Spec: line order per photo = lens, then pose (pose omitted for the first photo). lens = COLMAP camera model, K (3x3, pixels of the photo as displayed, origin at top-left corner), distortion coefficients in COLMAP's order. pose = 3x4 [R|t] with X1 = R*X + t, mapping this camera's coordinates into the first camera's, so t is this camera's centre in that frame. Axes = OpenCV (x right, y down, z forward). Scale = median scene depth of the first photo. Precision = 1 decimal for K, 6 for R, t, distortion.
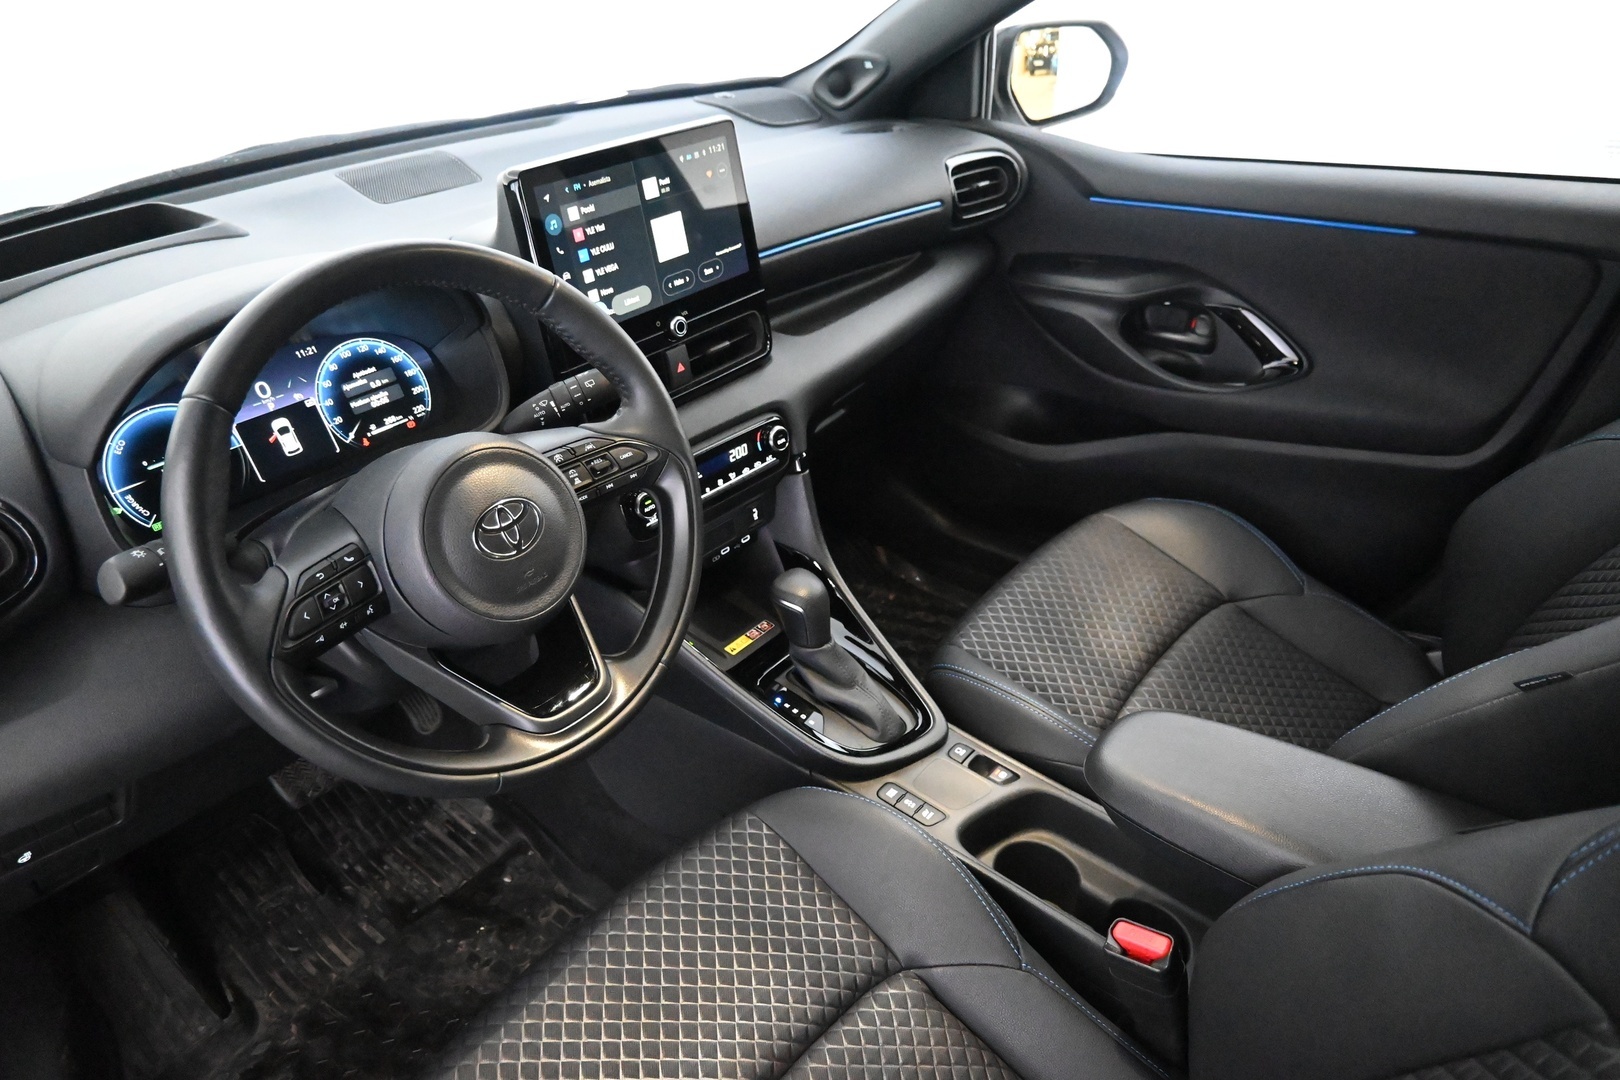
lens RADIAL K [[1096.5, 0, 811.8], [0, 1096.5, 537.8], [0, 0, 1]] dist [-0.004121, 0.000855]
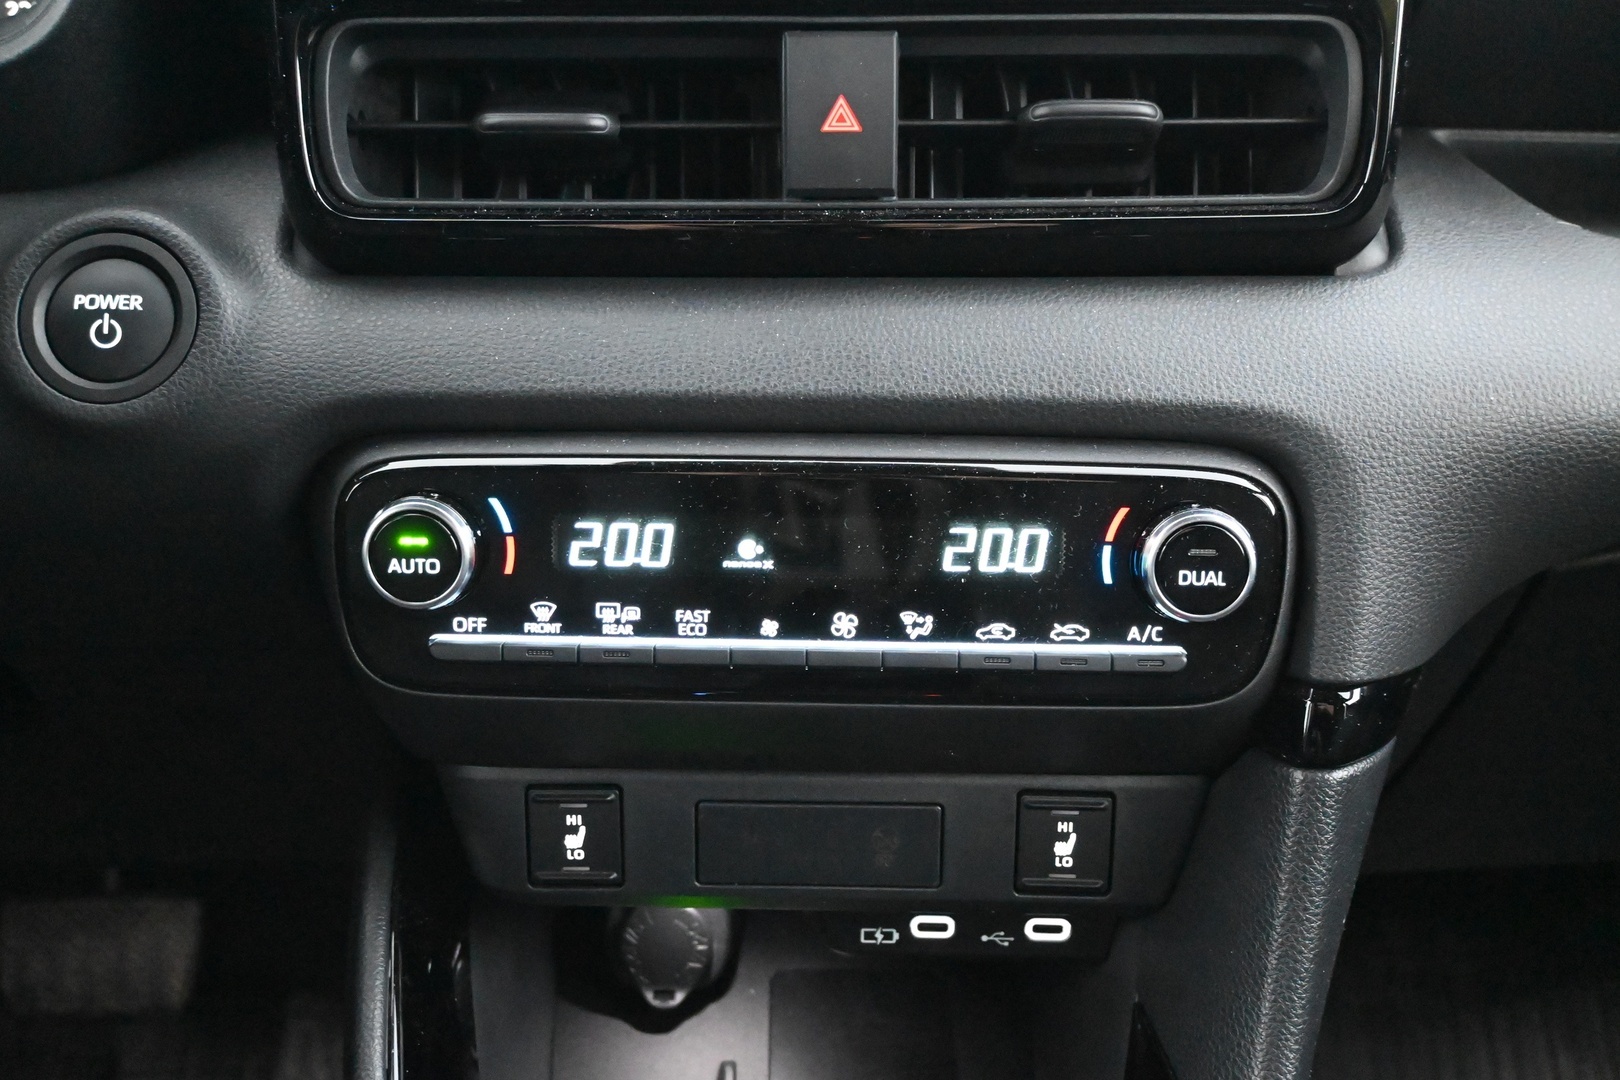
lens RADIAL K [[1846.6, 0, 810.1], [0, 1846.6, 547.2], [0, 0, 1]] dist [-0.046694, 0.000000]
pose [[0.643078, 0.319763, -0.695847, 0.210096], [-0.414810, 0.909255, 0.034477, -0.087425], [0.643726, 0.266473, 0.717362, 0.802445]]
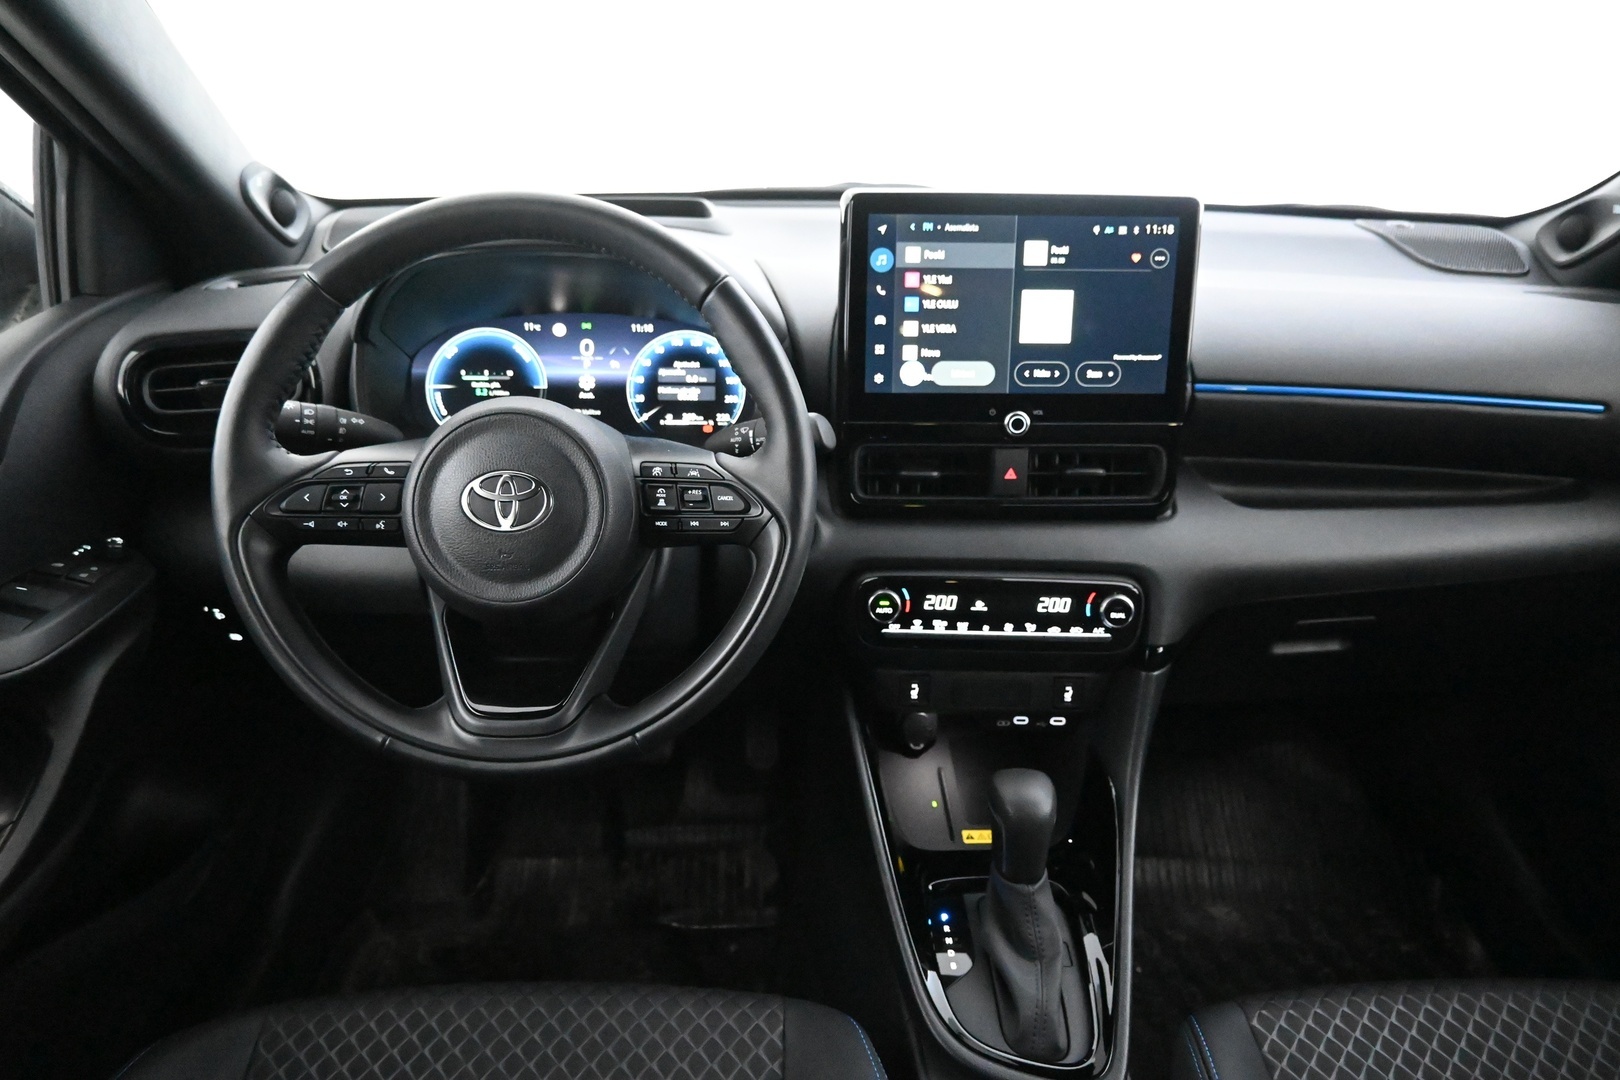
lens RADIAL K [[1096.5, 0, 807.3], [0, 1096.5, 538.5], [0, 0, 1]] dist [-0.004121, 0.000855]
pose [[0.661805, 0.335536, -0.670395, 0.372227], [-0.421533, 0.906043, 0.037348, -0.087611], [0.619939, 0.257877, 0.741064, 0.354947]]
